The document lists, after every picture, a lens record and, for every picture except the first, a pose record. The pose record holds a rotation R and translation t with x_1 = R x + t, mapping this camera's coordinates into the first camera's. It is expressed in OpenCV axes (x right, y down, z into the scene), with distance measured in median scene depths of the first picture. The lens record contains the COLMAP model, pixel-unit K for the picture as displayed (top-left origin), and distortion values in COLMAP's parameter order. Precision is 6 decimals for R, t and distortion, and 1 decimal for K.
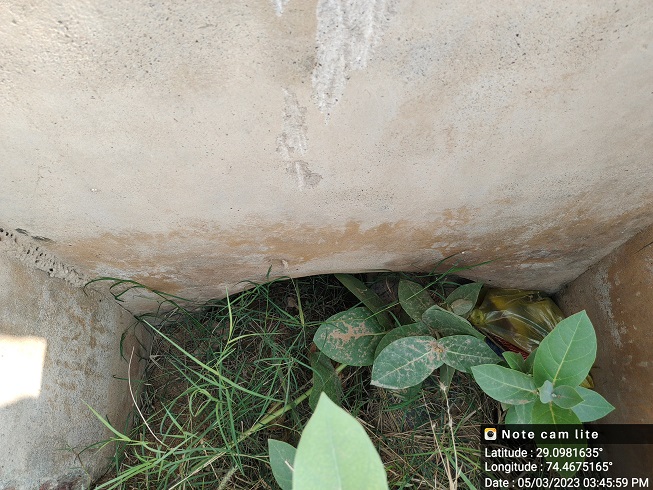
lens RADIAL K [[489.1, 0, 323.3], [0, 489.1, 242.7], [0, 0, 1]] dist [0.010337, 0.001691]
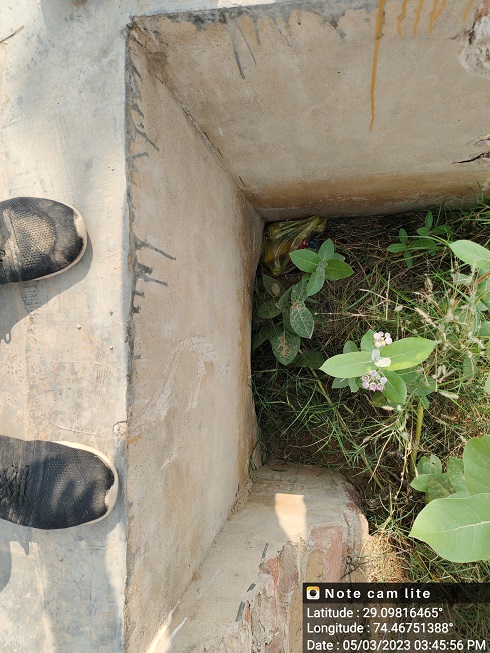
lens RADIAL K [[489.1, 0, 245.7], [0, 489.1, 324.7], [0, 0, 1]] dist [0.010337, 0.001691]
pose [[0.072400, -0.996270, 0.046941, 0.034992], [0.981670, 0.079500, 0.173214, -0.297790], [-0.176300, 0.033540, 0.983765, -0.853656]]
